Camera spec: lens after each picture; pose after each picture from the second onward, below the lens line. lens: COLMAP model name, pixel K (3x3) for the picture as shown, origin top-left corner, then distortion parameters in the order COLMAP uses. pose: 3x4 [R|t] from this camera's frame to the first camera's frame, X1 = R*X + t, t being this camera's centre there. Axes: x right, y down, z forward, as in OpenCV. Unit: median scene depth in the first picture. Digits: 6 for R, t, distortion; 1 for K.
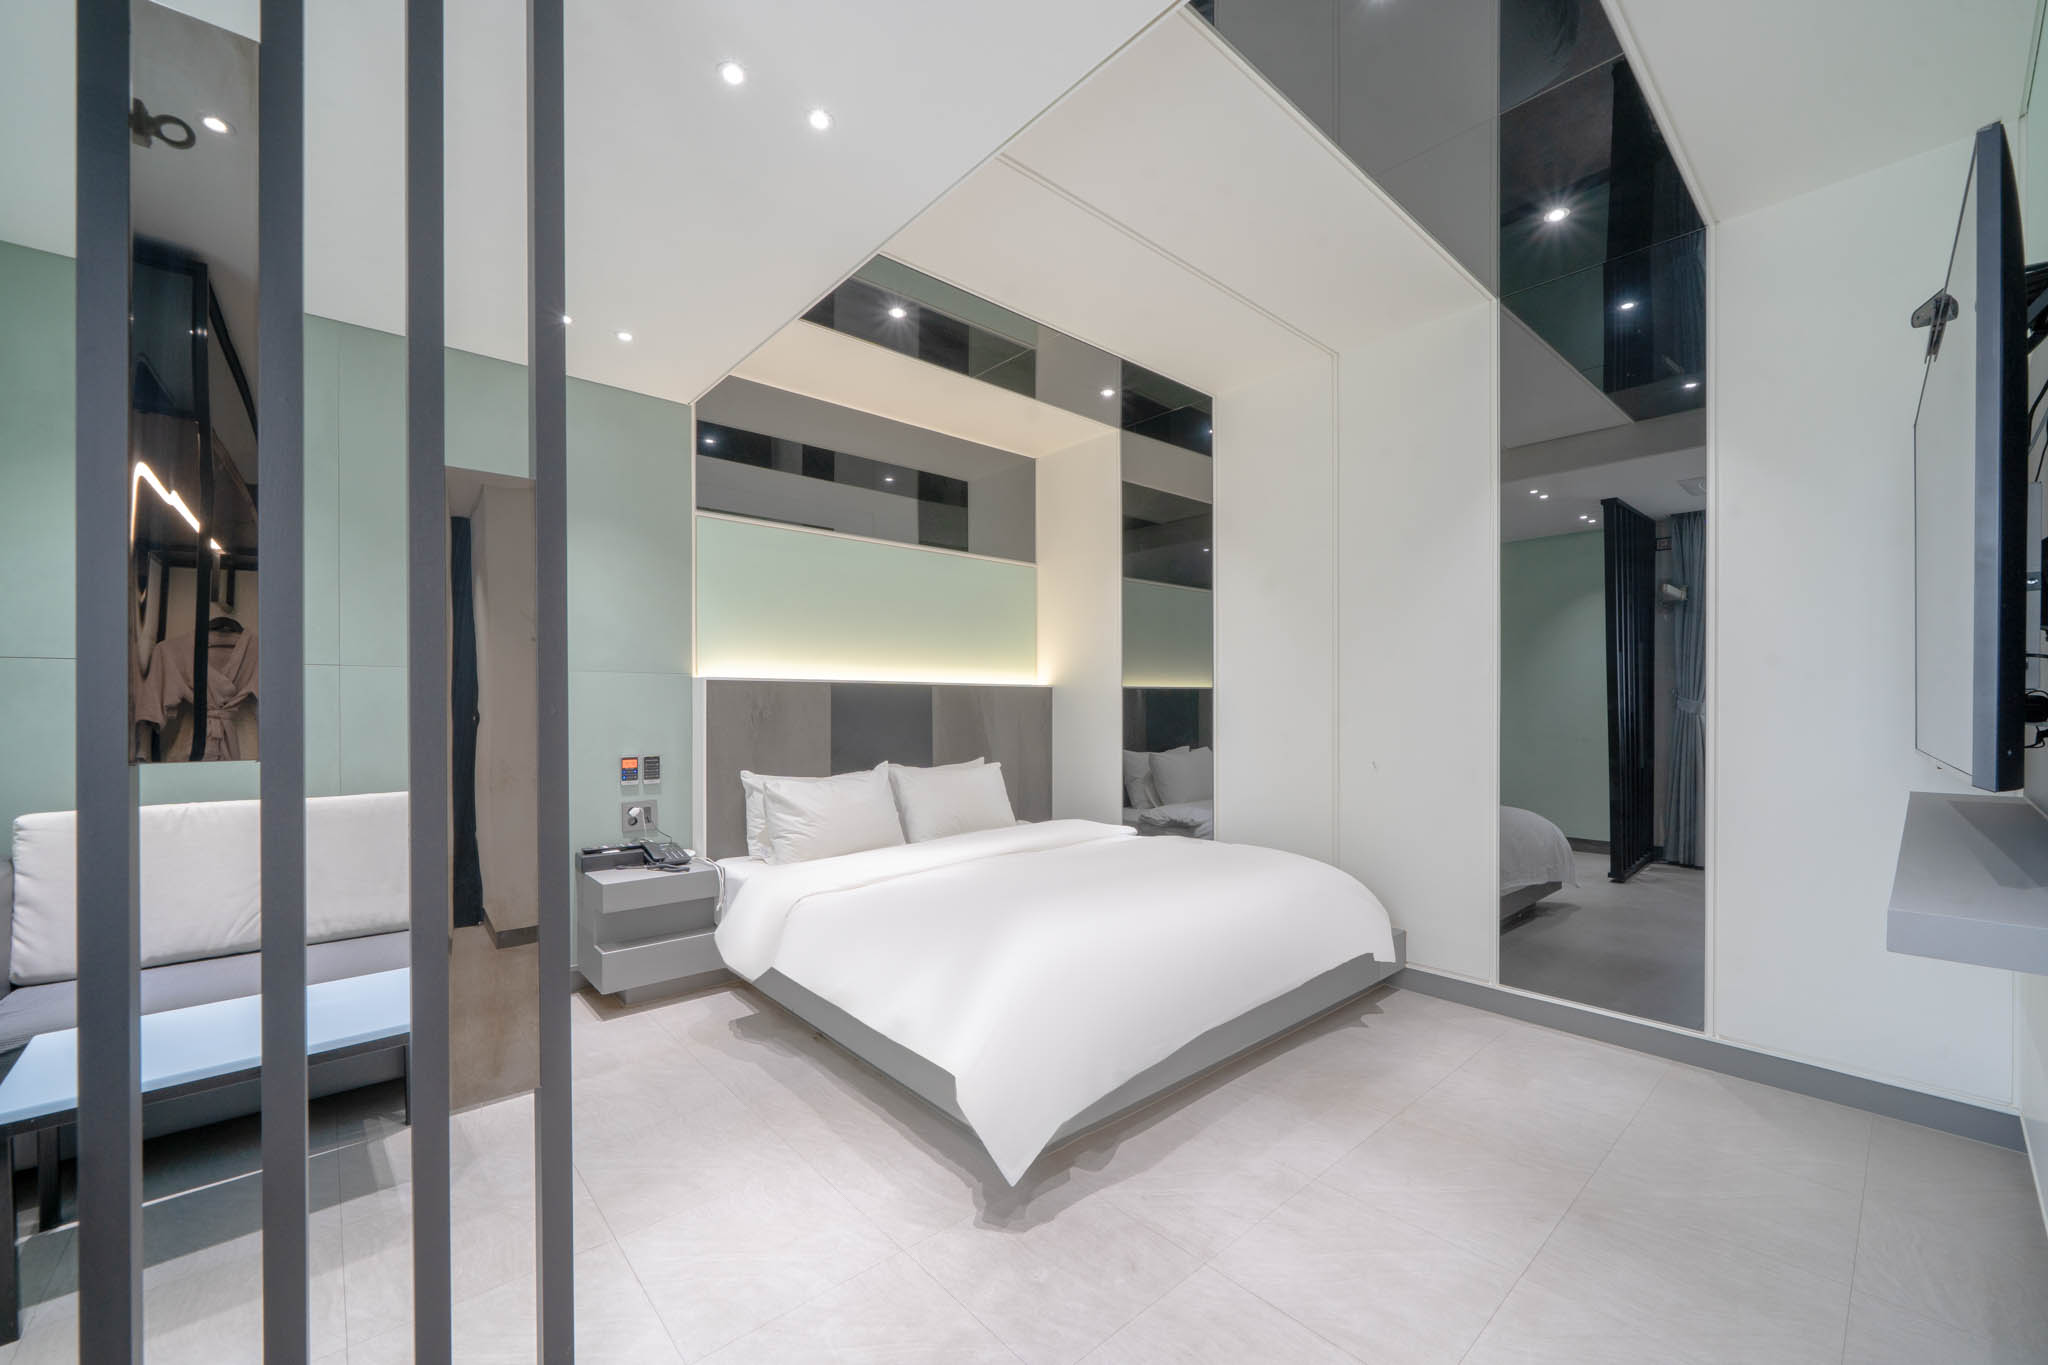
lens RADIAL K [[796.0, 0, 977.9], [0, 796.0, 711.3], [0, 0, 1]] dist [0.000293, 0.000099]
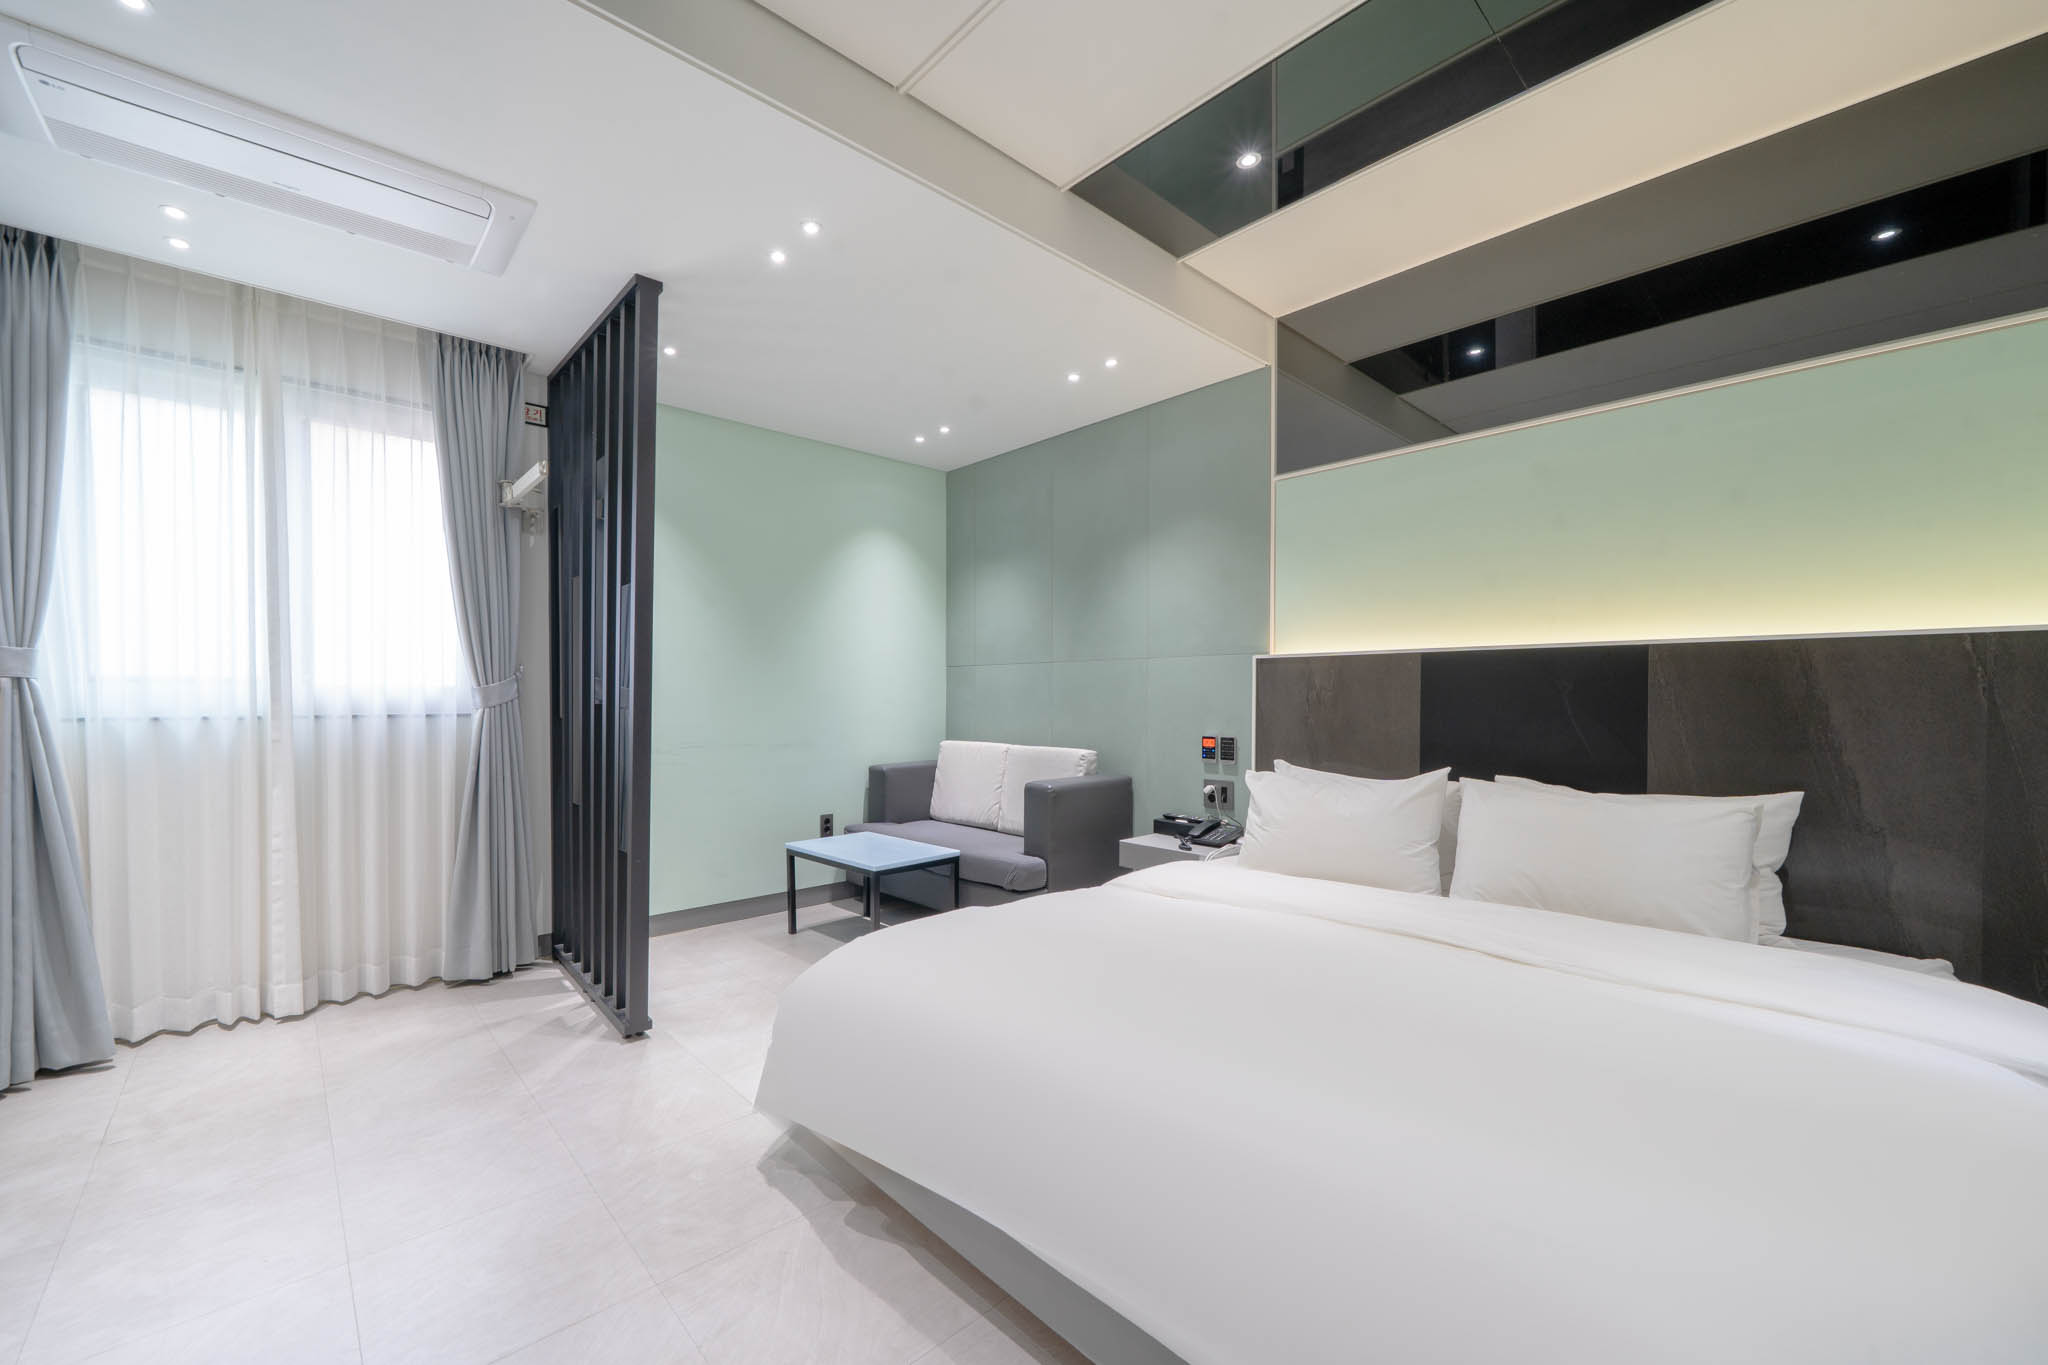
lens RADIAL K [[796.0, 0, 977.9], [0, 796.0, 711.3], [0, 0, 1]] dist [0.000293, 0.000099]
pose [[0.027949, 0.017301, -0.999460, 0.590897], [-0.003176, 0.999847, 0.017219, 0.007567], [0.999604, 0.002693, 0.027999, 0.660005]]
